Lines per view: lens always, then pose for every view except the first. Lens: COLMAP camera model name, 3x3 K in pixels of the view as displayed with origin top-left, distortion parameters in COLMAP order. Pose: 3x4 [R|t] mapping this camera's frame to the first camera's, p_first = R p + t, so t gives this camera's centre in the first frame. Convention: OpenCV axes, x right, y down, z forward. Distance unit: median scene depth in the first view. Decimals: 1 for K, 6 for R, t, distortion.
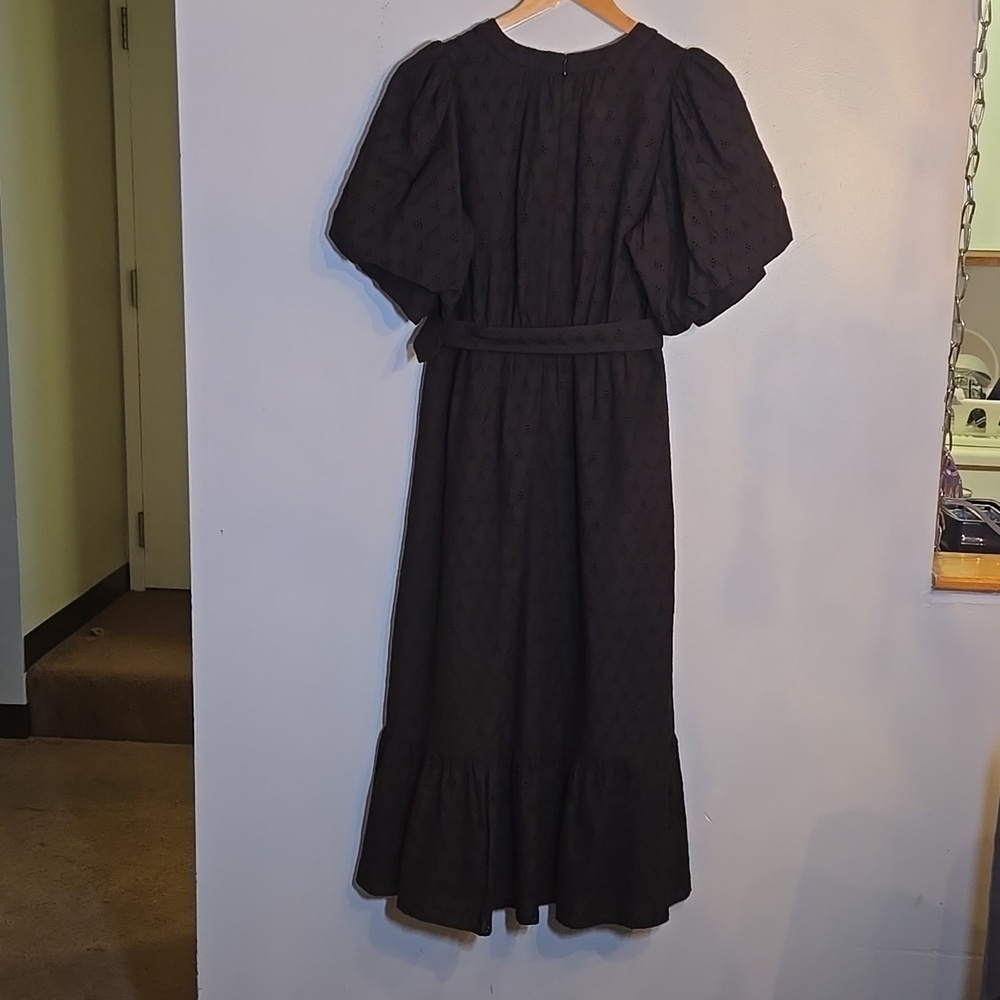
lens RADIAL K [[1436.9, 0, 490.0], [0, 1436.9, 517.1], [0, 0, 1]] dist [0.036589, 0.000000]
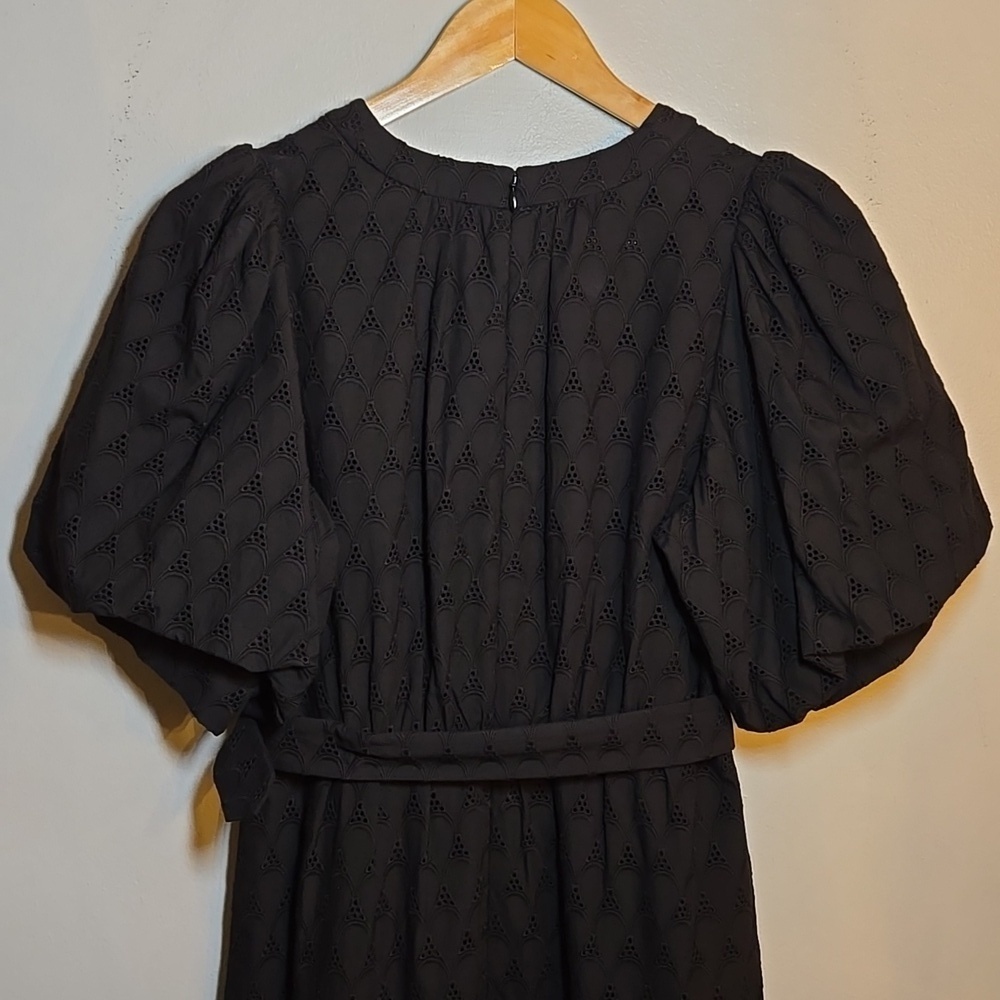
lens RADIAL K [[1436.9, 0, 494.0], [0, 1436.9, 469.6], [0, 0, 1]] dist [0.036589, 0.000000]
pose [[0.992223, -0.038669, 0.118316, -0.014833], [0.053737, 0.990454, -0.126941, -0.153864], [-0.112278, 0.132312, 0.984829, 0.518424]]
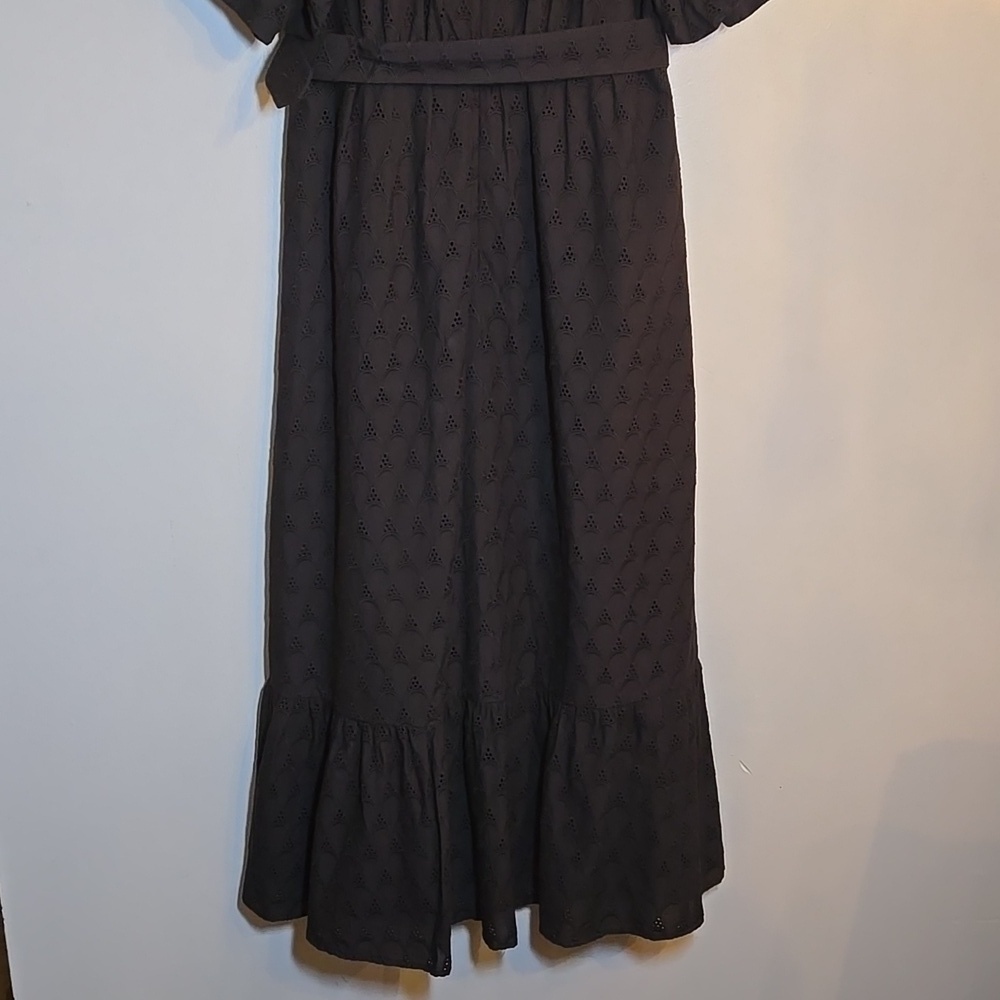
lens RADIAL K [[1436.9, 0, 501.1], [0, 1436.9, 504.6], [0, 0, 1]] dist [0.036589, 0.000000]
pose [[0.992857, -0.073112, 0.094282, -0.025299], [0.062235, 0.991581, 0.113556, -0.005131], [-0.101791, -0.106877, 0.989048, 0.369005]]
